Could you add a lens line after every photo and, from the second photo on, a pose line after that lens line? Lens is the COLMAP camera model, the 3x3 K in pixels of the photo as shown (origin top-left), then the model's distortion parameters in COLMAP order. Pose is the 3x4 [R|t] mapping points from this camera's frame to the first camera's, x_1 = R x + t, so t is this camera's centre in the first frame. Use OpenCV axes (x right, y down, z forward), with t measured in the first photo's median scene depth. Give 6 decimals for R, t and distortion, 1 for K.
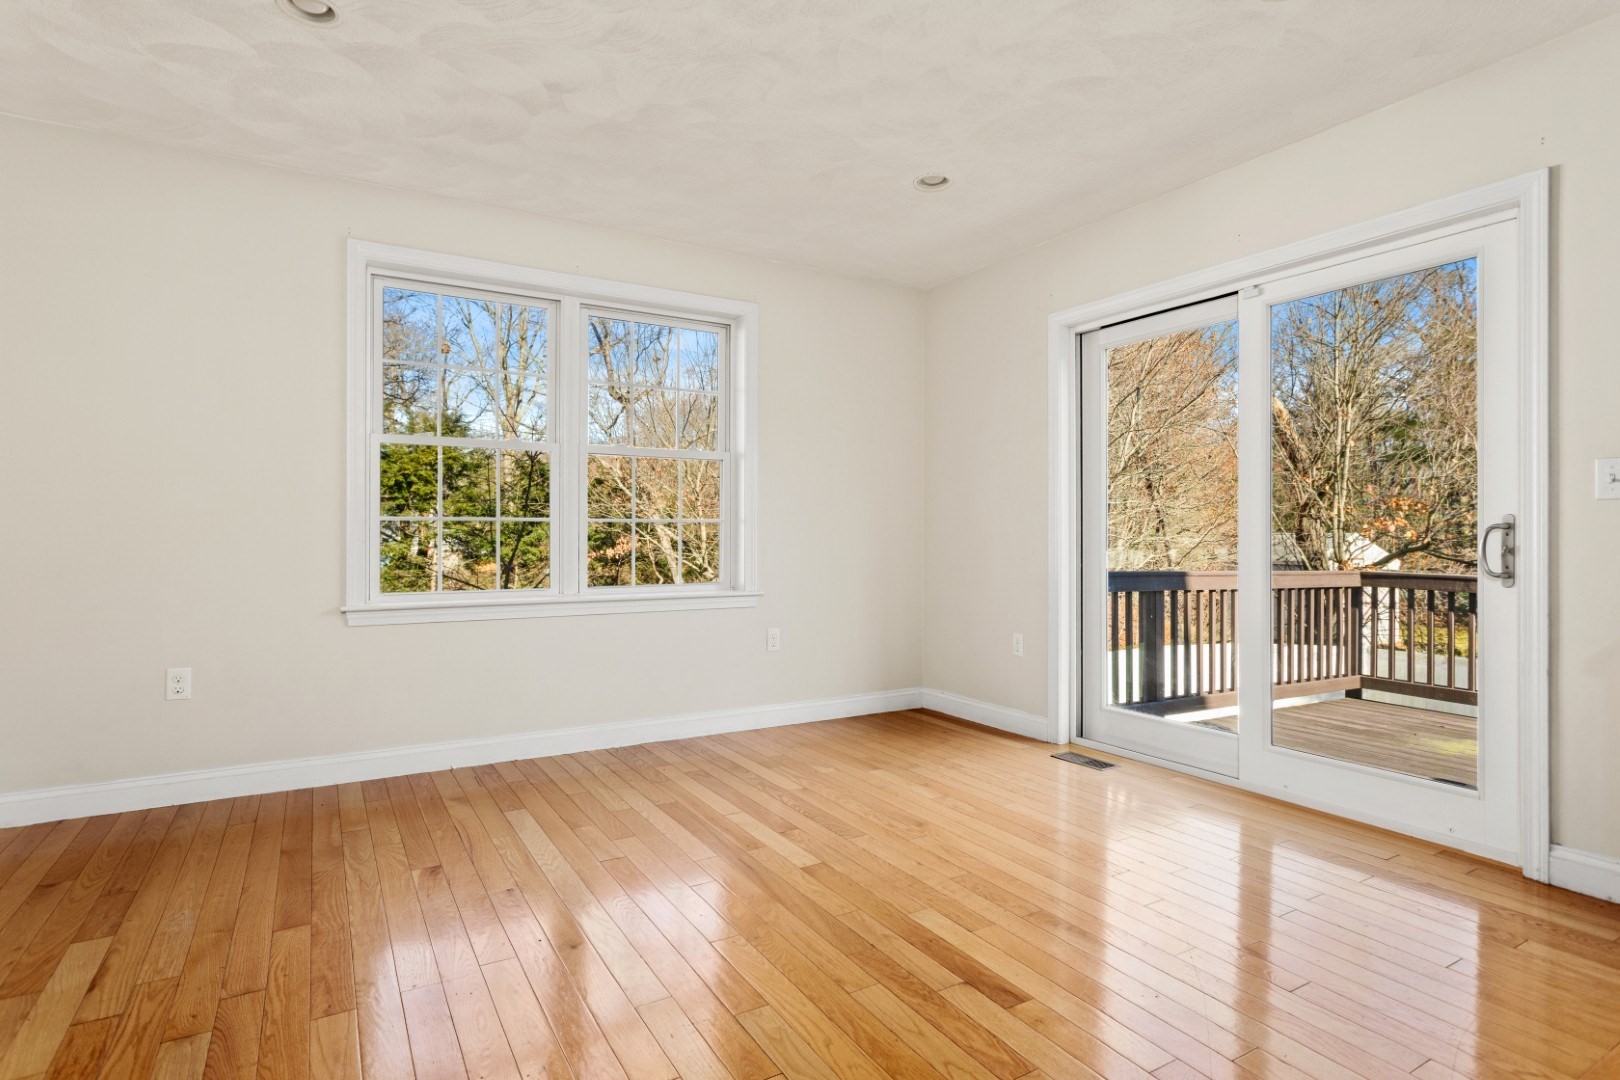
lens RADIAL K [[846.7, 0, 808.6], [0, 846.7, 529.1], [0, 0, 1]] dist [0.022959, 0.000065]
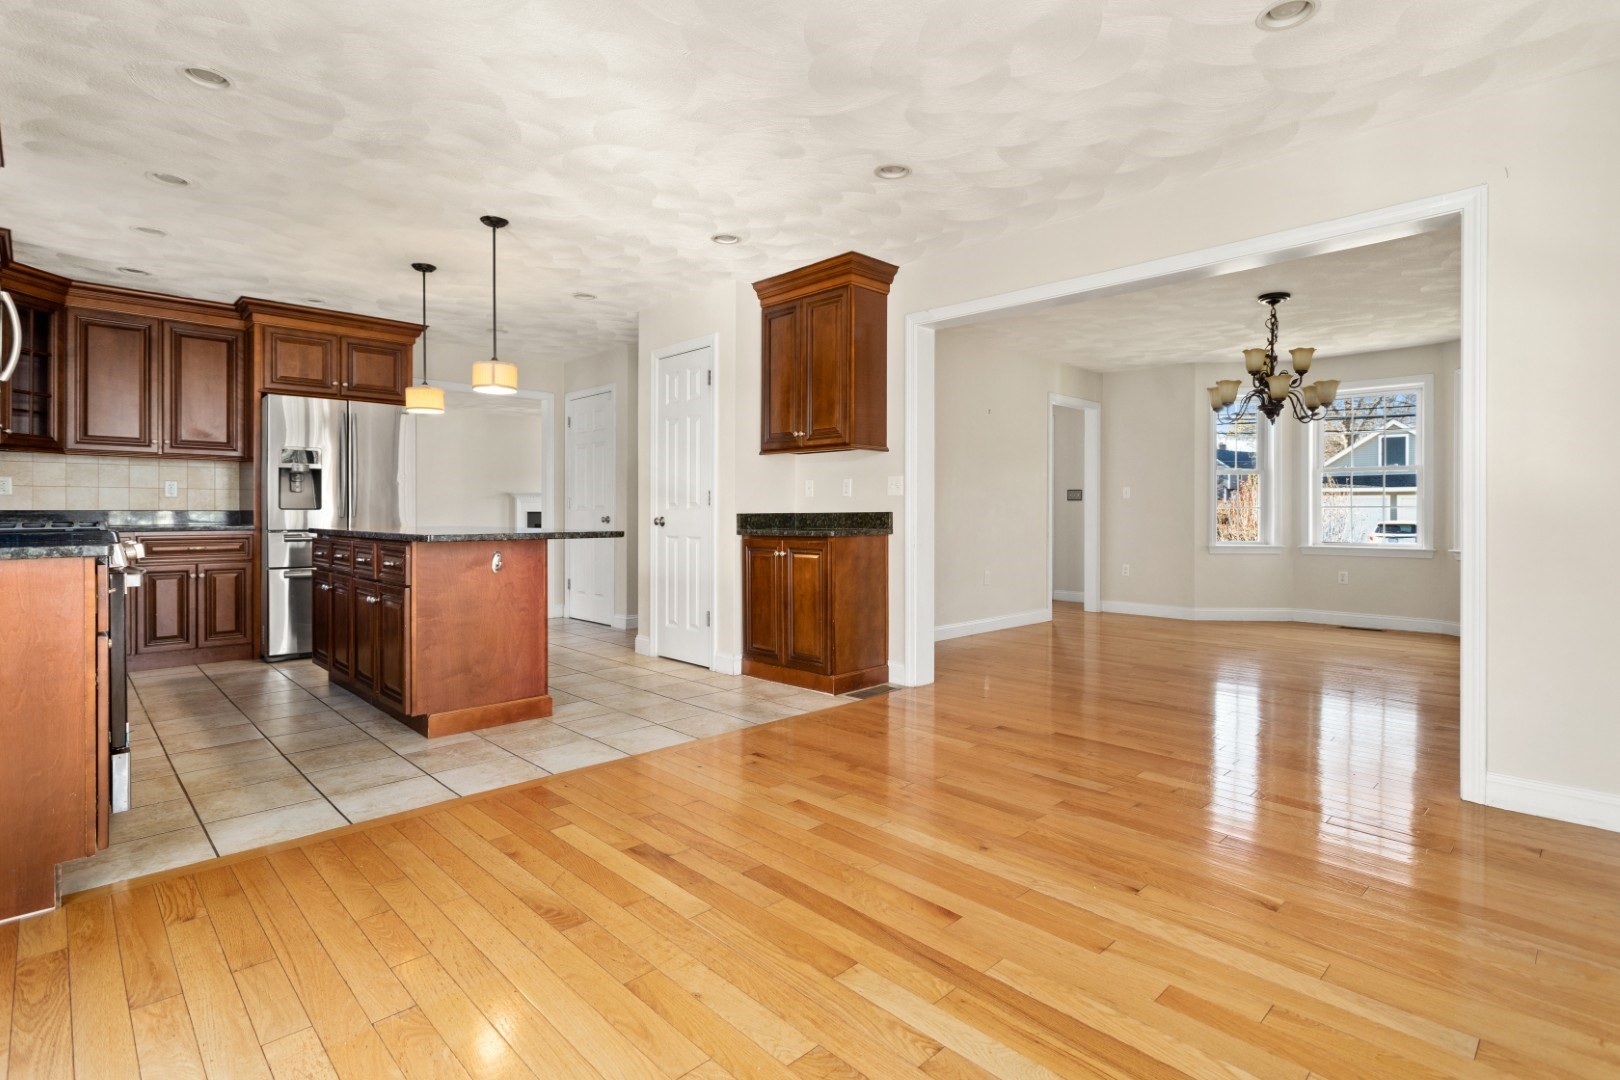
lens RADIAL K [[786.6, 0, 814.4], [0, 786.6, 510.9], [0, 0, 1]] dist [0.003038, 0.001025]
pose [[-0.969346, -0.003258, -0.245679, 0.132283], [-0.001771, 0.999979, -0.006275, 0.005363], [0.245695, -0.005648, -0.969331, 1.111896]]
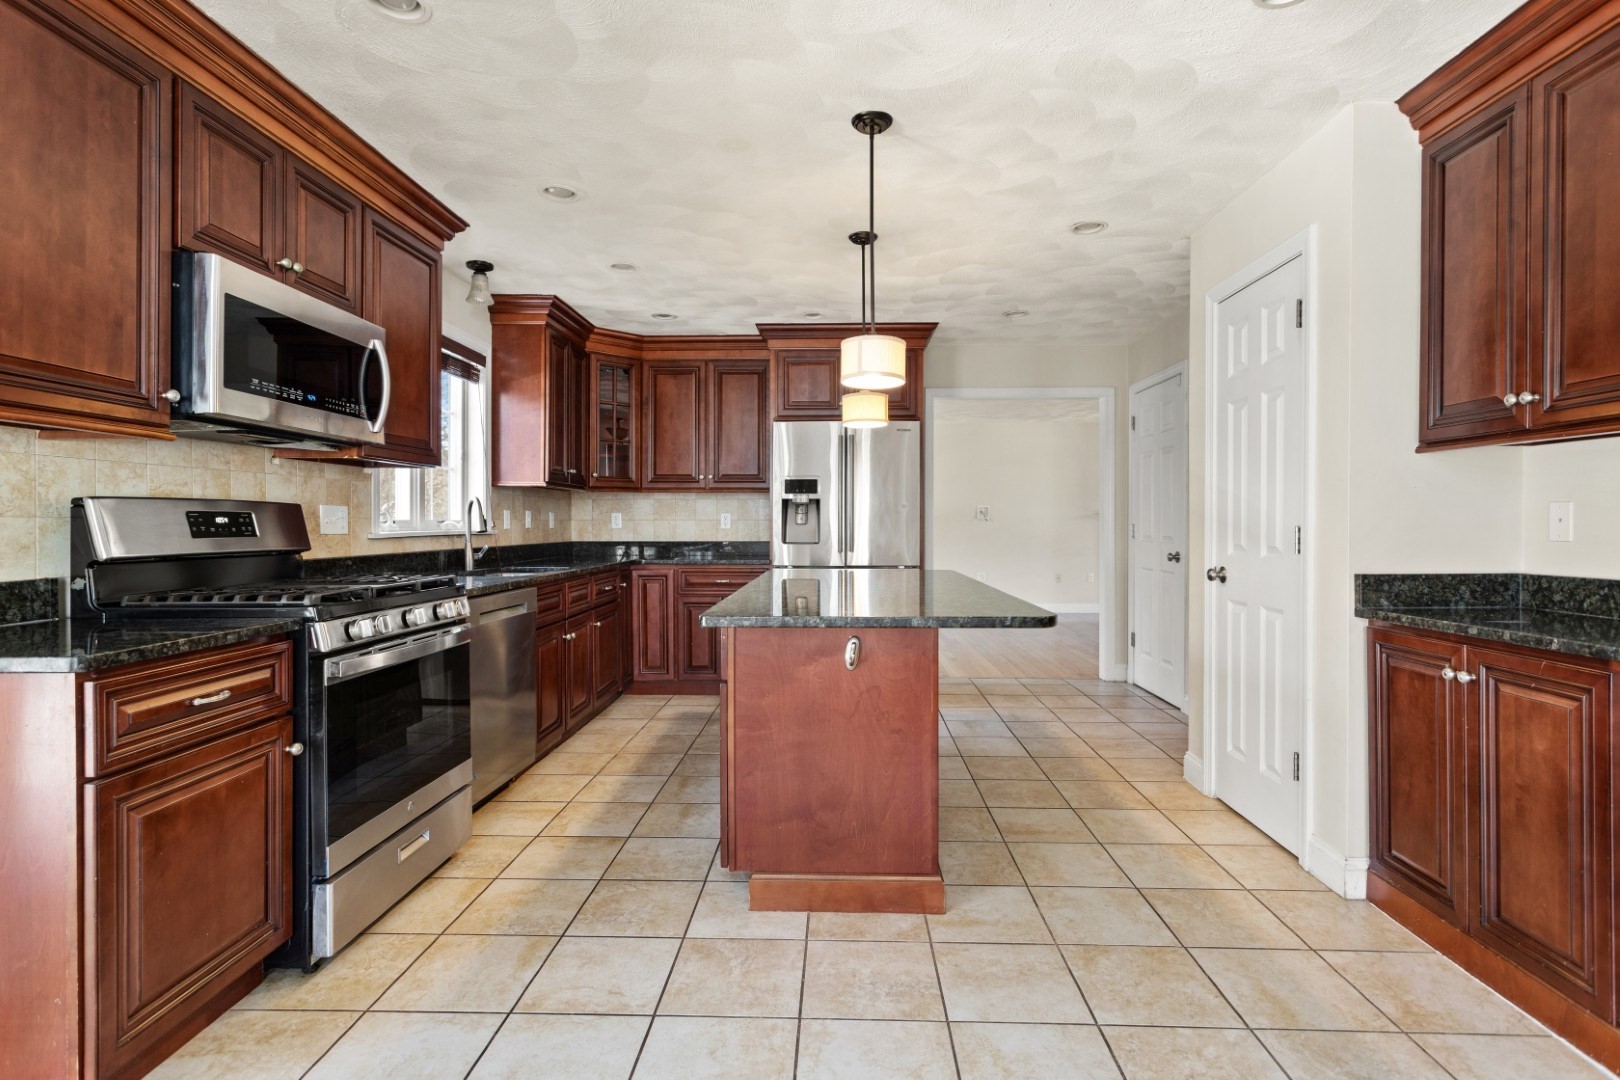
lens RADIAL K [[781.1, 0, 816.4], [0, 781.1, 522.3], [0, 0, 1]] dist [0.002006, 0.001339]
pose [[-0.849212, -0.001713, 0.528049, -0.025216], [-0.003365, 0.999992, -0.002167, -0.037272], [-0.528041, -0.003617, -0.849211, 0.603460]]
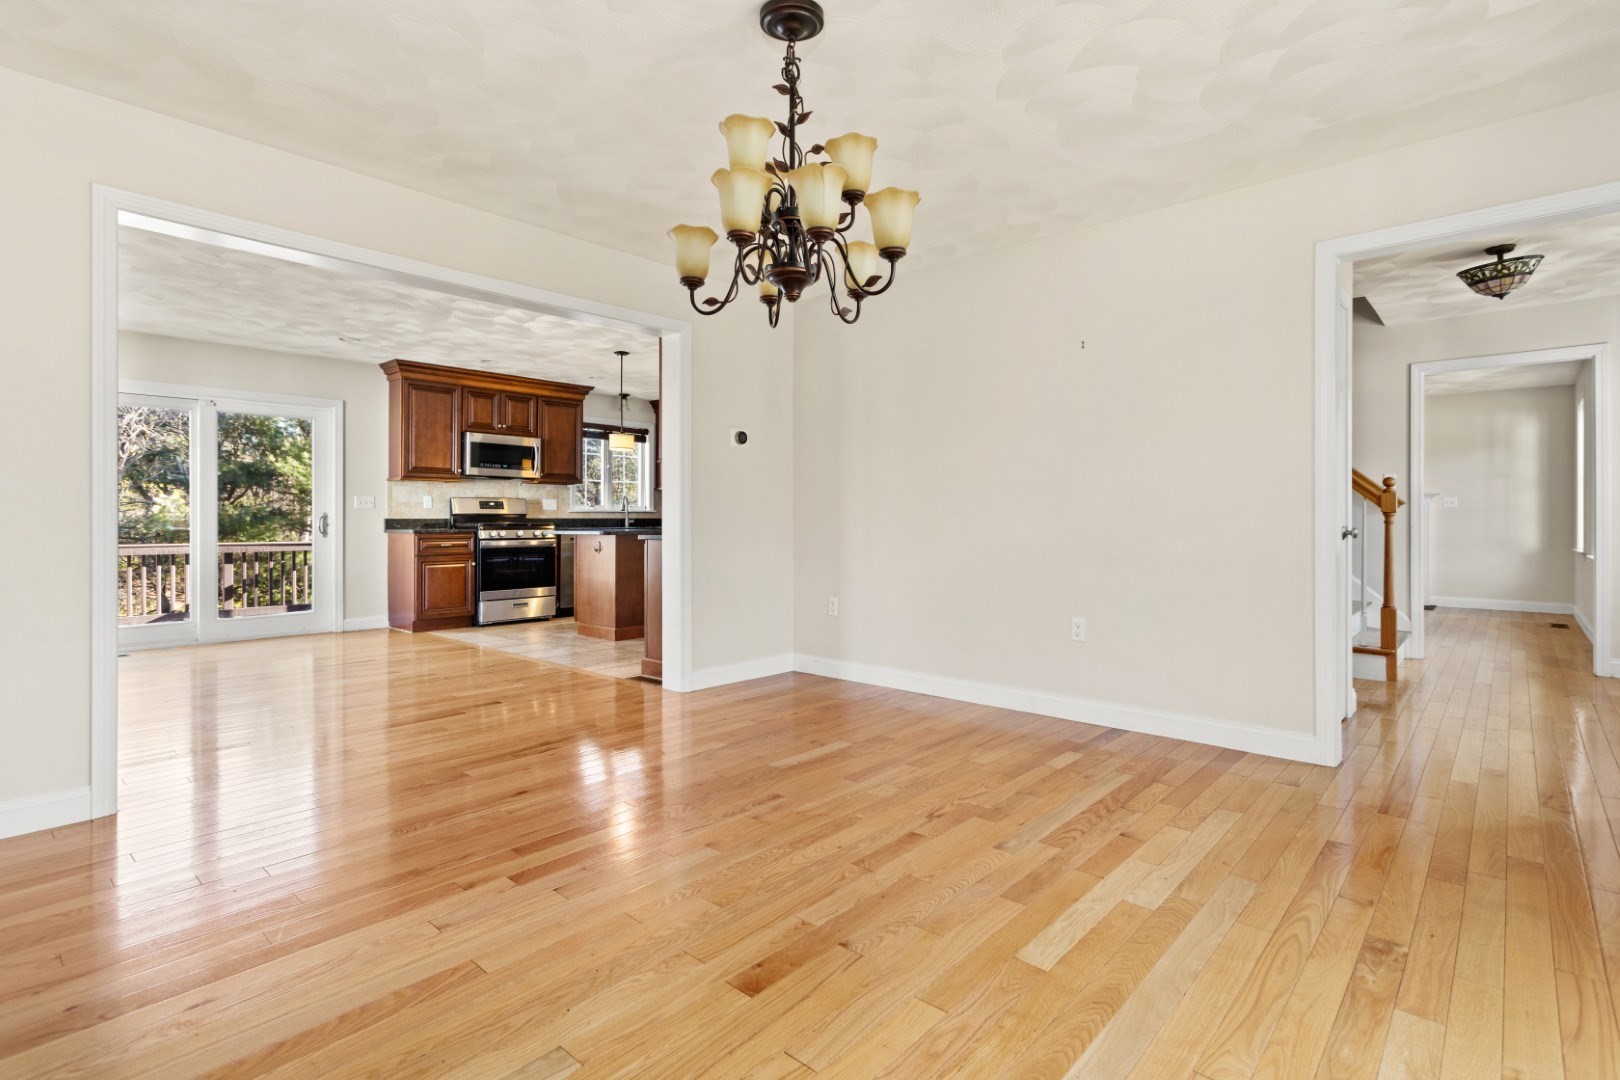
lens RADIAL K [[786.6, 0, 814.4], [0, 786.6, 510.9], [0, 0, 1]] dist [0.003038, 0.001025]
pose [[-0.307106, 0.009447, 0.951629, -1.552866], [-0.002343, 0.999940, -0.010683, 0.000575], [-0.951673, -0.005510, -0.307065, 0.147930]]
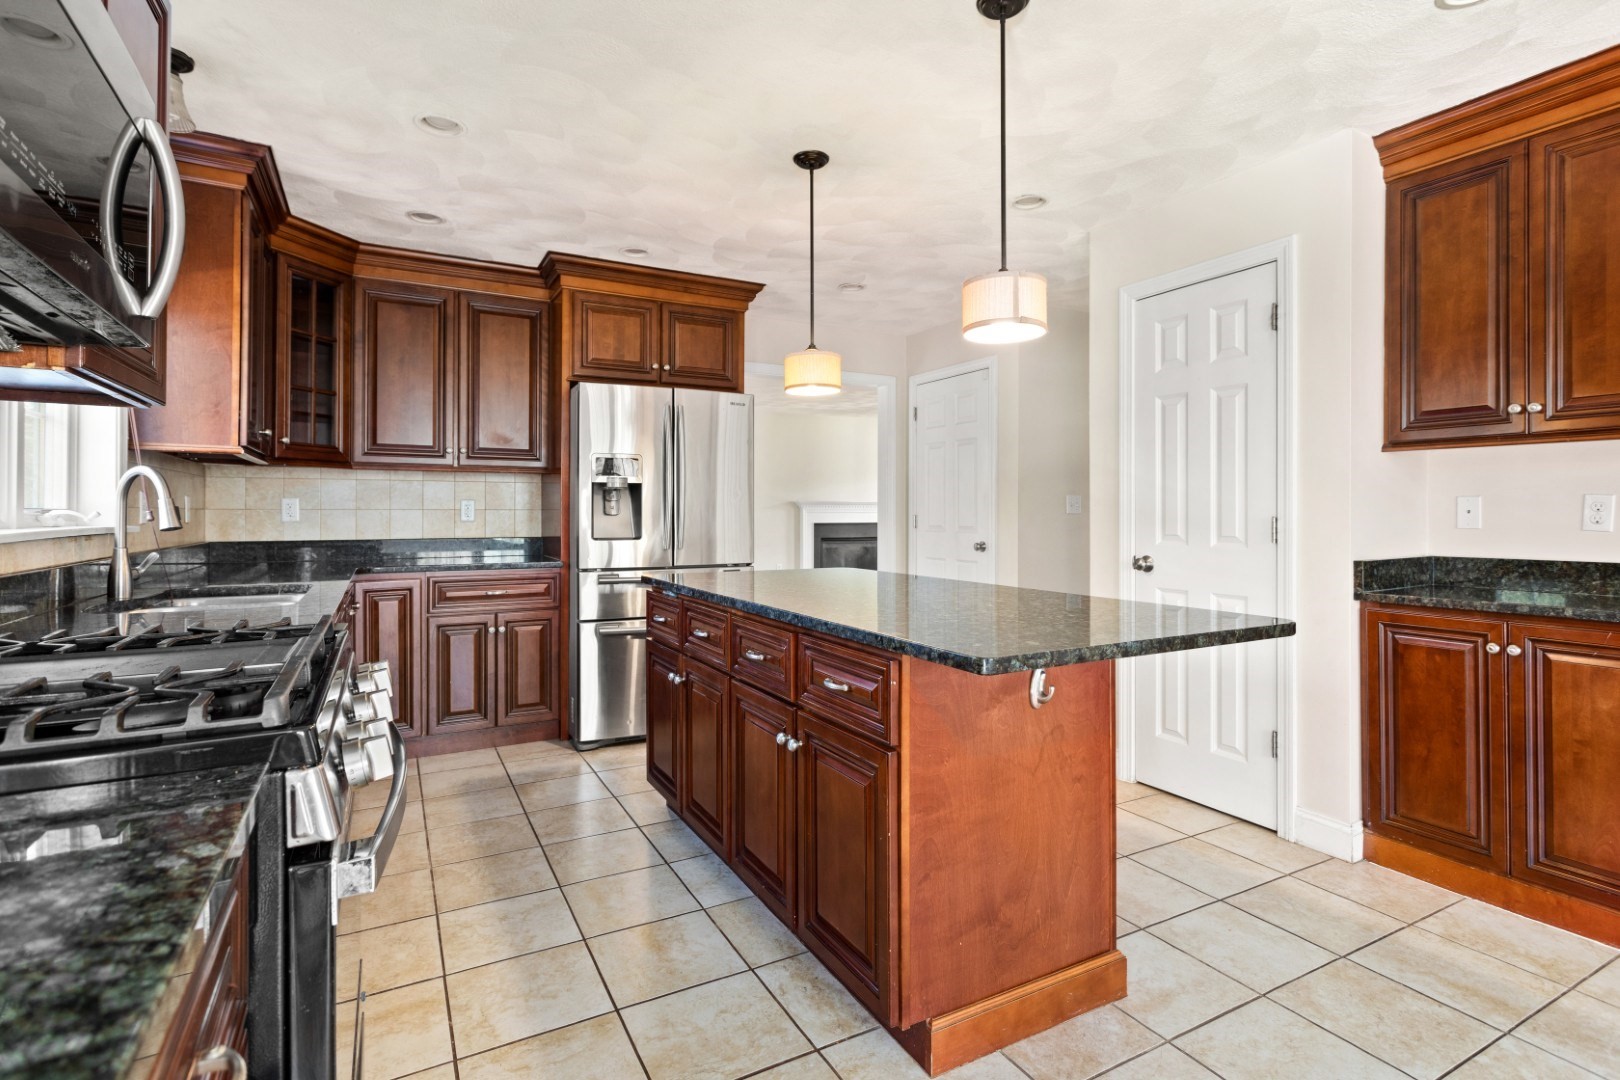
lens RADIAL K [[792.5, 0, 819.5], [0, 792.5, 504.0], [0, 0, 1]] dist [0.001164, 0.000717]
pose [[-0.999790, -0.002132, 0.020362, 0.394878], [-0.002417, 0.999899, -0.013997, -0.037151], [-0.020330, -0.014044, -0.999695, 0.542852]]
